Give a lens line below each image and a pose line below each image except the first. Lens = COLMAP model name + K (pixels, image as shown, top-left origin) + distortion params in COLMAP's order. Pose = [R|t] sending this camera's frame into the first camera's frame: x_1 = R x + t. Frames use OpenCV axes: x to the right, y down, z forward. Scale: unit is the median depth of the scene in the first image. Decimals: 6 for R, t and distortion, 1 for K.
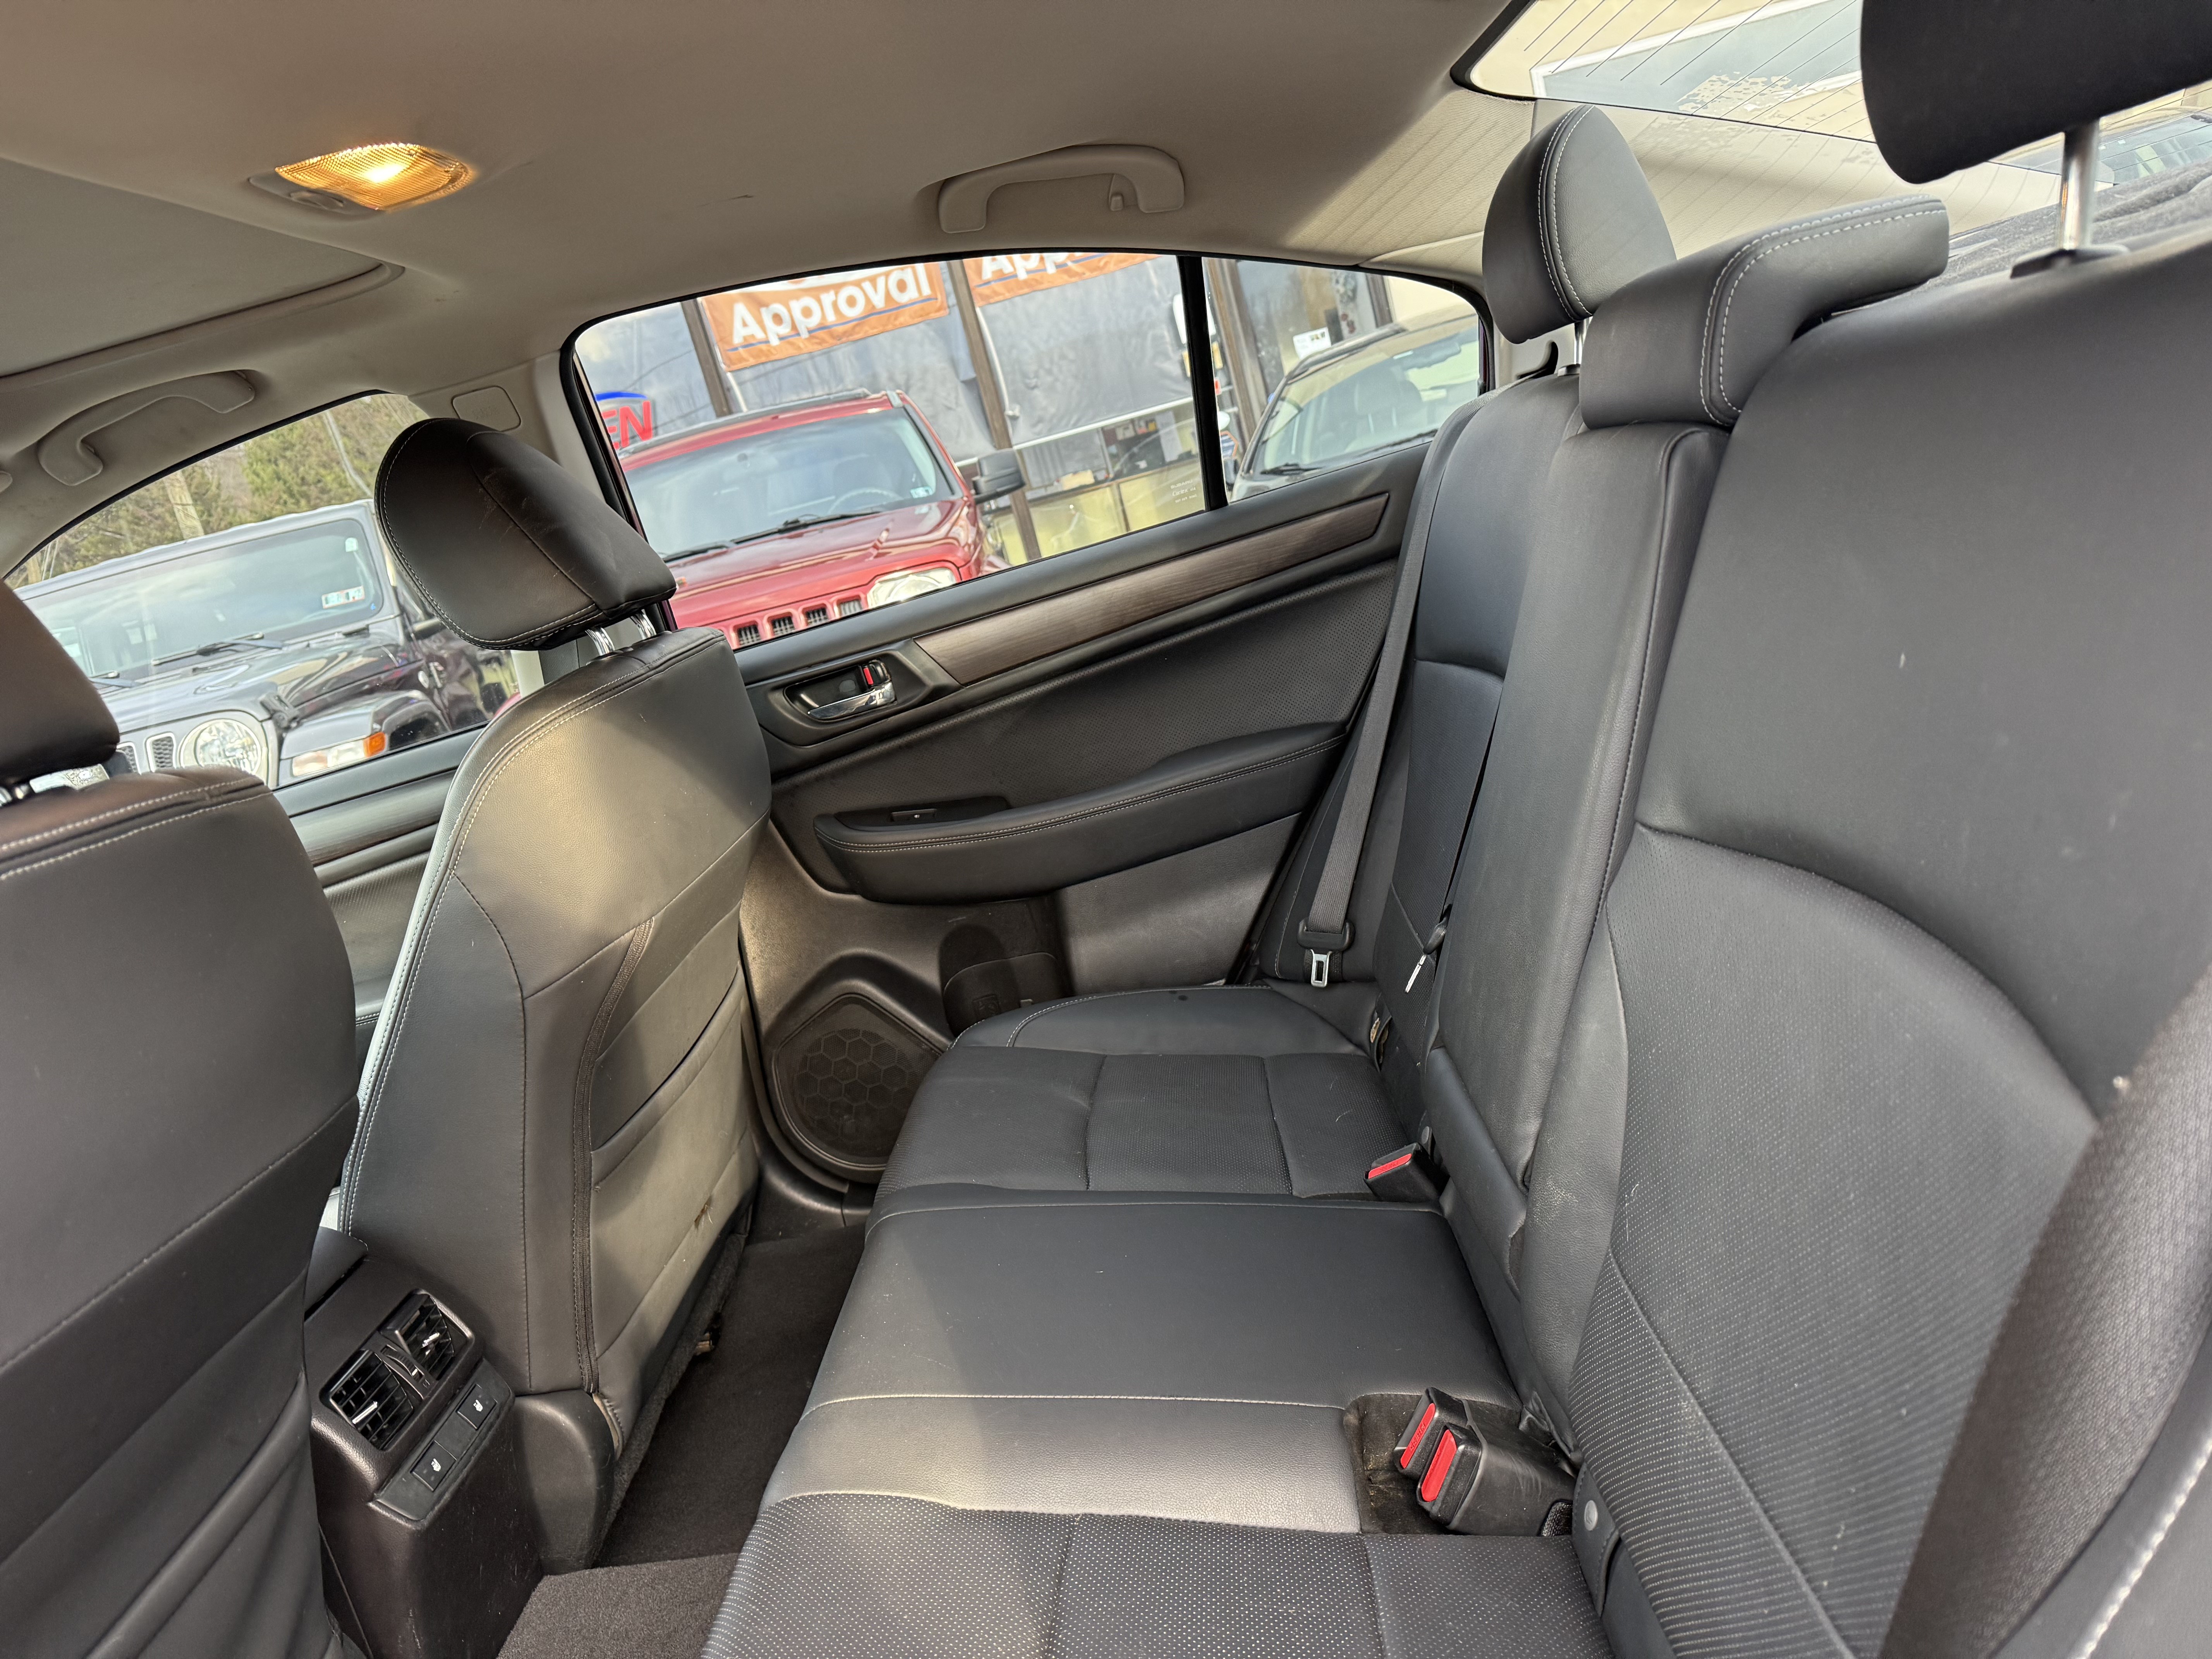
lens RADIAL K [[1560.6, 0, 1111.0], [0, 1560.6, 847.3], [0, 0, 1]] dist [0.021245, -0.028273]
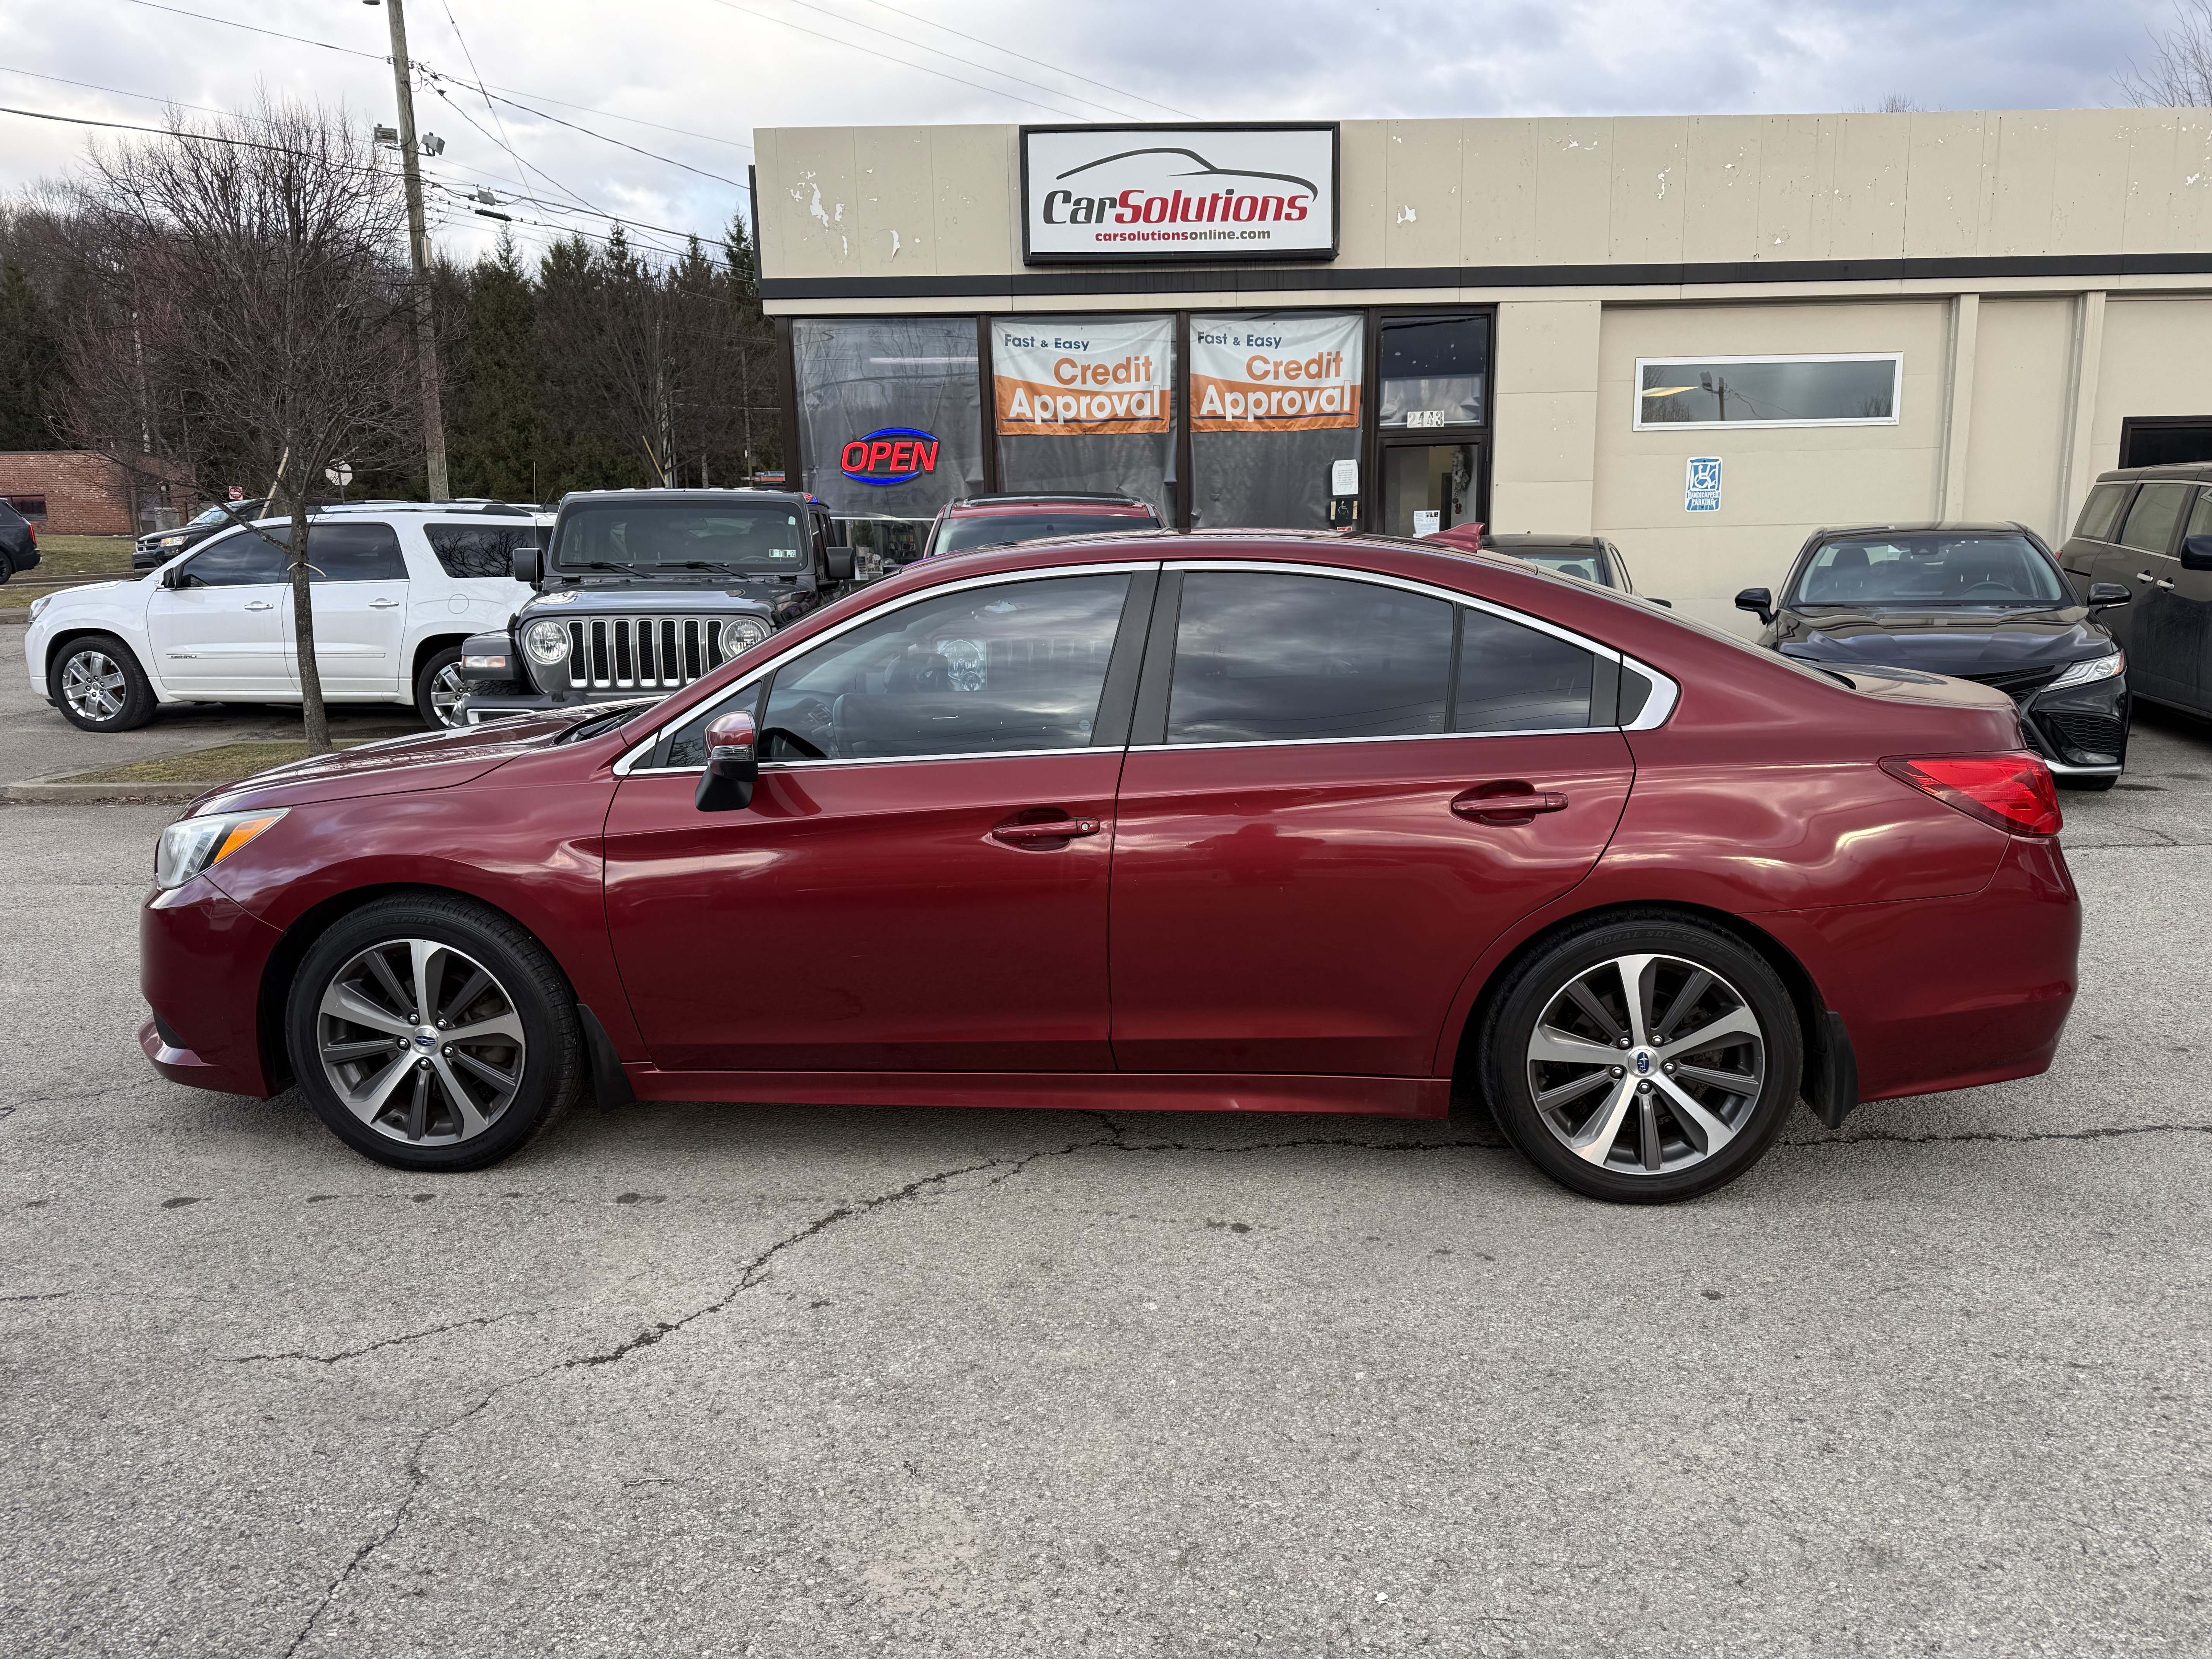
lens RADIAL K [[1560.6, 0, 1120.5], [0, 1560.6, 890.2], [0, 0, 1]] dist [0.021245, -0.028273]
pose [[0.970054, 0.242842, 0.004914, -0.055864], [-0.242817, 0.970058, -0.005176, 0.055972], [-0.006024, 0.003828, 0.999975, -0.337742]]
